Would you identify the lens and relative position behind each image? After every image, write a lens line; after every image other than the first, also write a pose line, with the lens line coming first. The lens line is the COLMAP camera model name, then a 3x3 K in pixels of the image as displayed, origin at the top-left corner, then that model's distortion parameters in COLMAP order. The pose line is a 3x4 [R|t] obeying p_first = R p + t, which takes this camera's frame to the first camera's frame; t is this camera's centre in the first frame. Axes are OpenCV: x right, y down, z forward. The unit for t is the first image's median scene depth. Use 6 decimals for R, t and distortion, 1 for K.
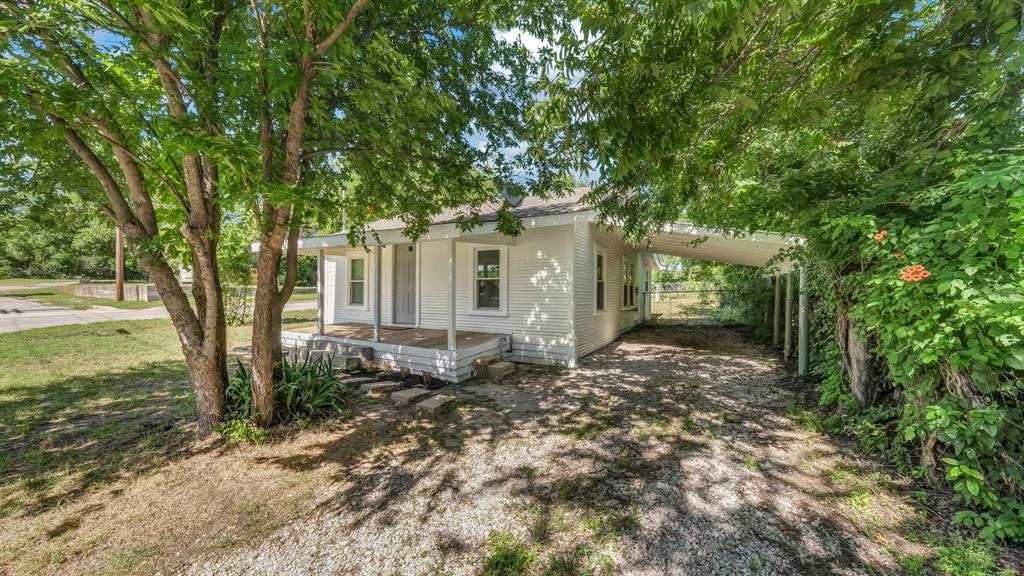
lens RADIAL K [[366.0, 0, 512.4], [0, 366.0, 286.5], [0, 0, 1]] dist [-0.007485, 0.000475]
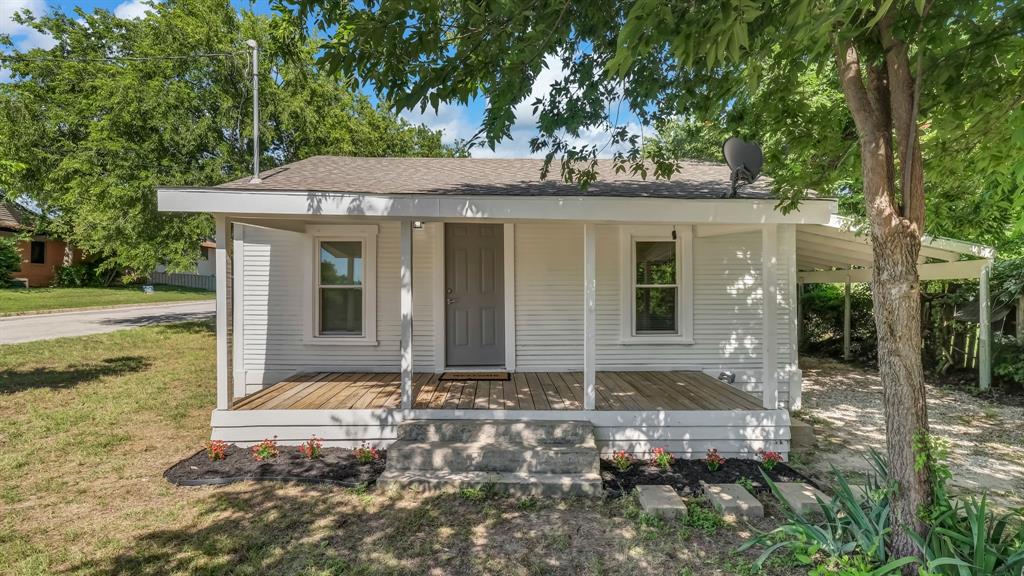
lens RADIAL K [[486.9, 0, 512.9], [0, 486.9, 285.9], [0, 0, 1]] dist [-0.002250, -0.000127]
pose [[0.856923, 0.002060, 0.515440, -0.858270], [-0.002576, 0.999997, 0.000286, -0.025343], [-0.515438, -0.001573, 0.856925, 0.483456]]
